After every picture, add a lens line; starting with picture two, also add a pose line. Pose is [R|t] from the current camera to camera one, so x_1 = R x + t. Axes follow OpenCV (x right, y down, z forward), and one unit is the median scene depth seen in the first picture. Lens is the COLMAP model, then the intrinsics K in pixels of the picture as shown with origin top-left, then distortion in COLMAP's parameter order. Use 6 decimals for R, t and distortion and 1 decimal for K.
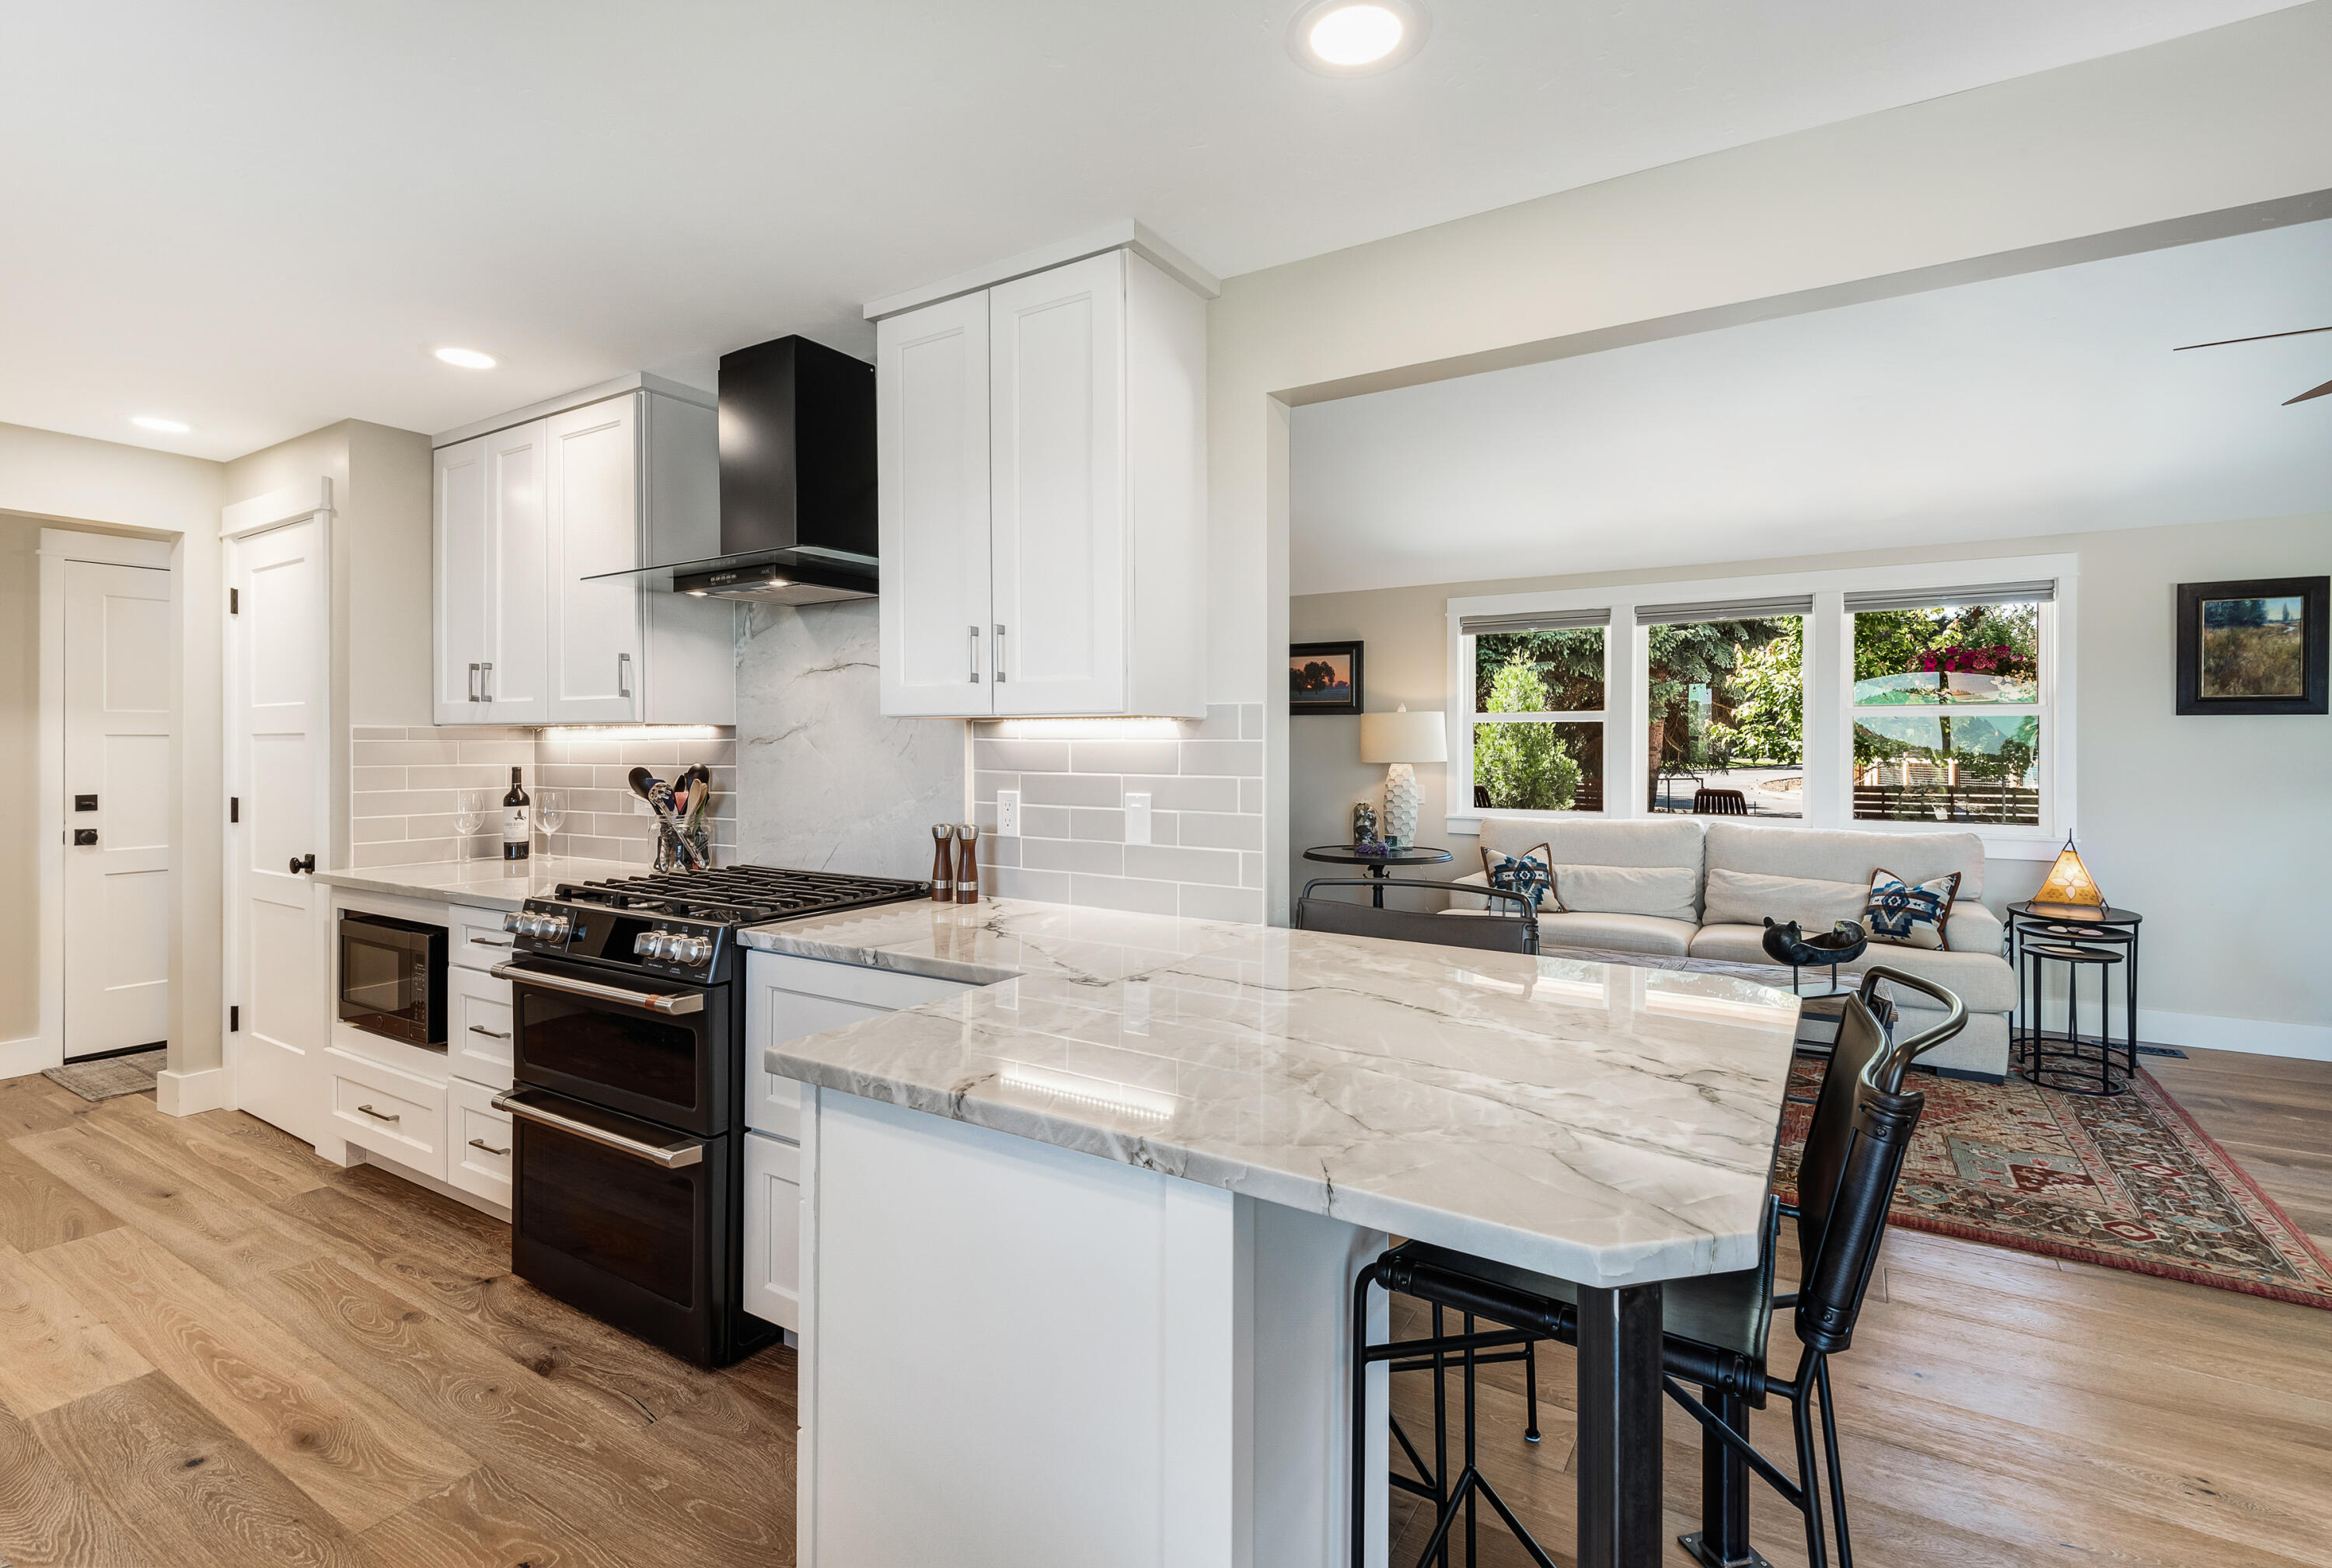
lens RADIAL K [[1067.5, 0, 1173.7], [0, 1067.5, 751.0], [0, 0, 1]] dist [-0.000121, -0.000670]
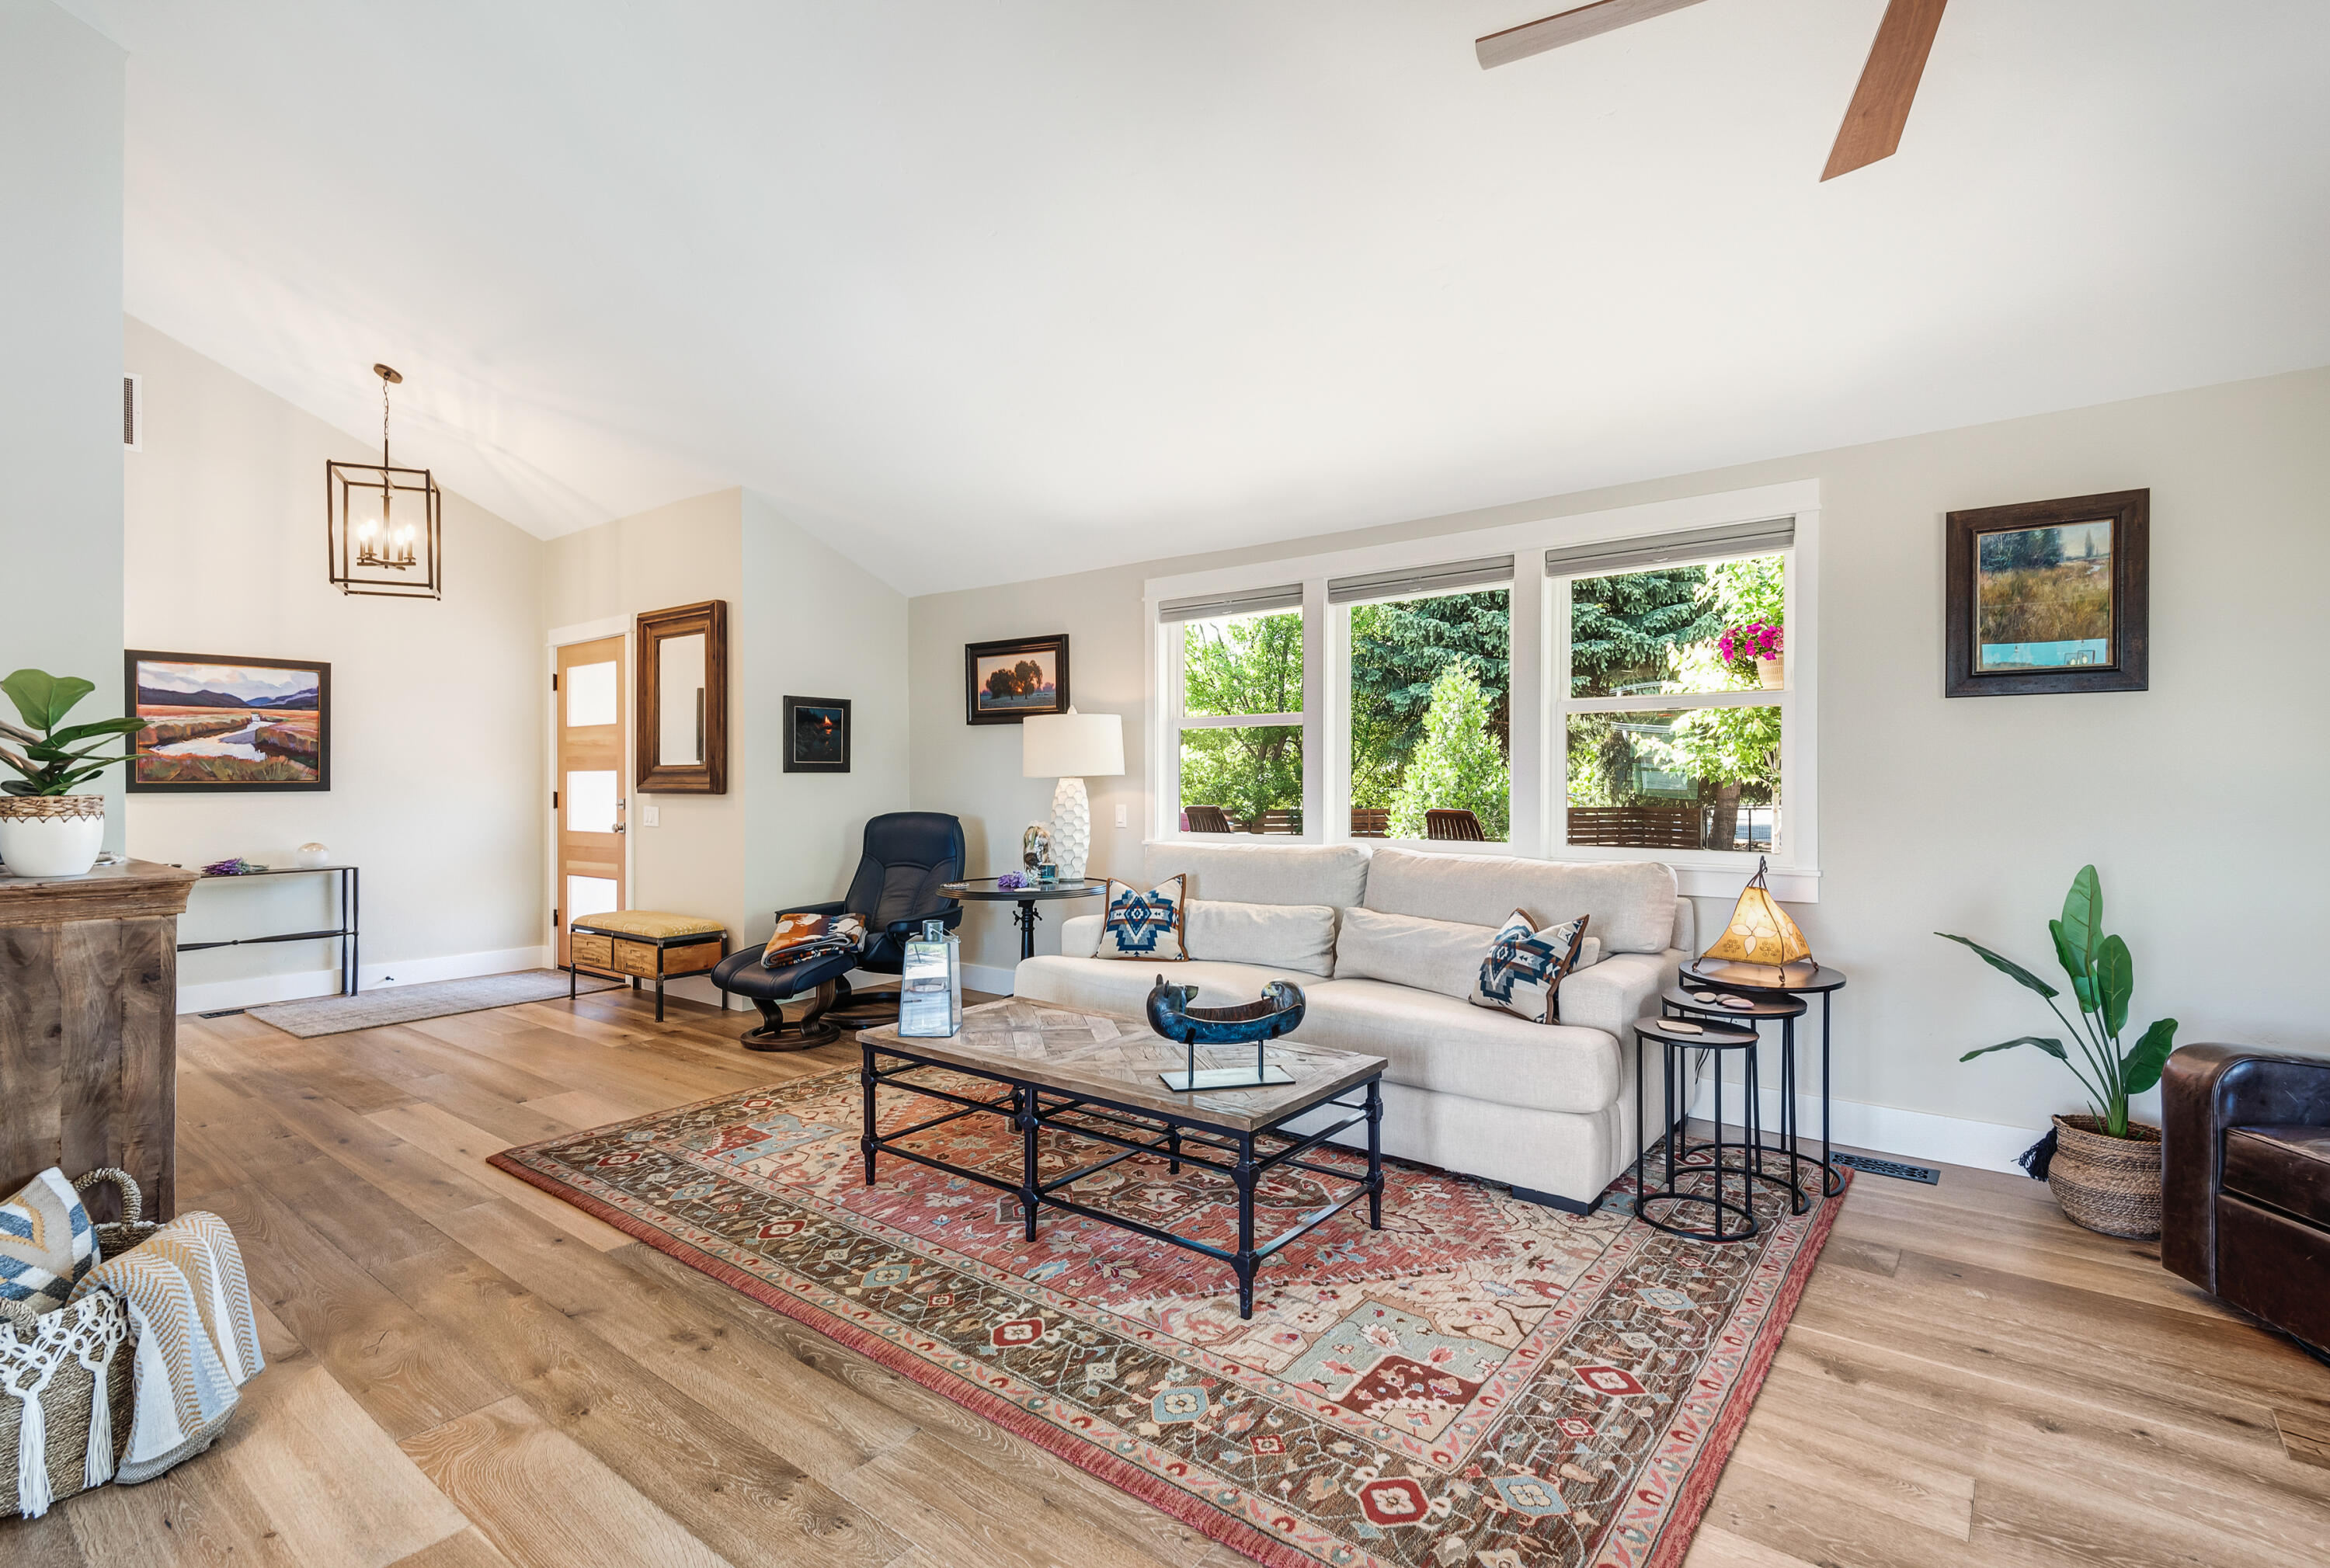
lens RADIAL K [[1088.8, 0, 1173.2], [0, 1088.8, 780.3], [0, 0, 1]] dist [0.026989, -0.014281]
pose [[0.993610, -0.004276, -0.112789, 0.542731], [0.004056, 0.999989, -0.002181, 0.022281], [0.112797, 0.001710, 0.993617, 0.227723]]
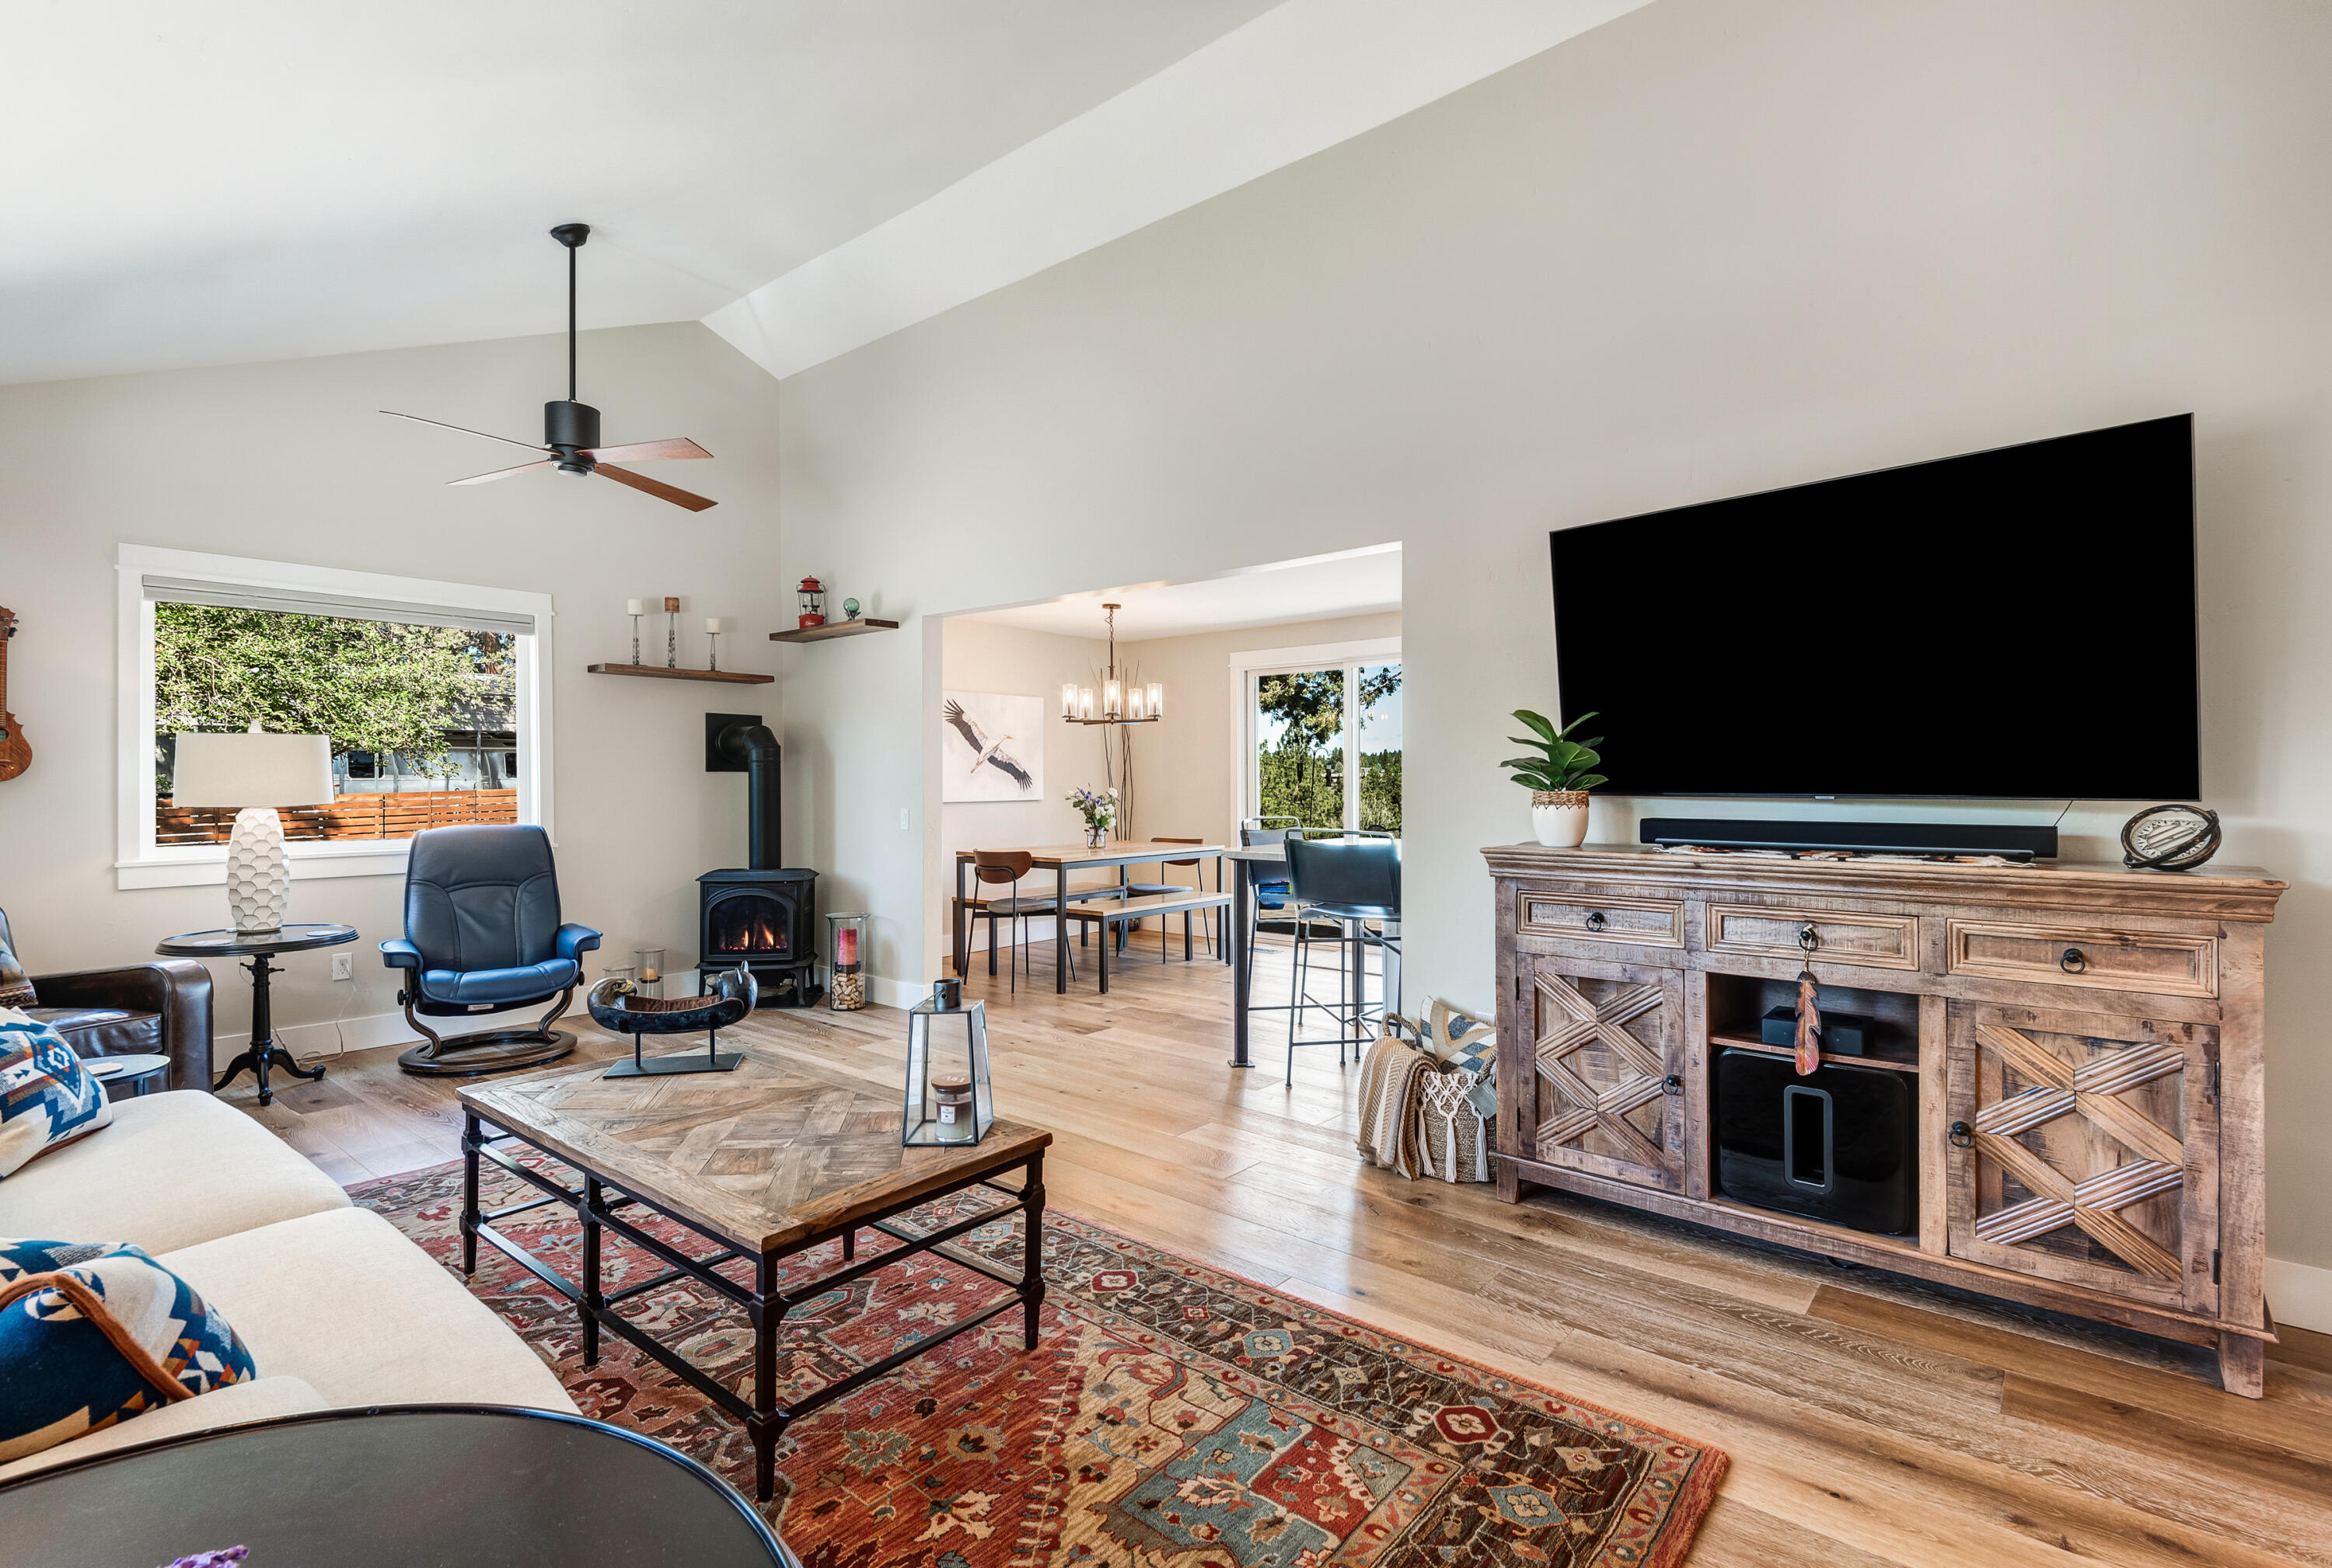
lens RADIAL K [[1089.8, 0, 1174.2], [0, 1089.8, 780.3], [0, 0, 1]] dist [0.026989, -0.014281]
pose [[-0.989842, -0.000943, 0.142170, 0.117139], [0.000058, 0.999975, 0.007038, 0.014239], [-0.142173, 0.006974, -0.989817, 1.437786]]
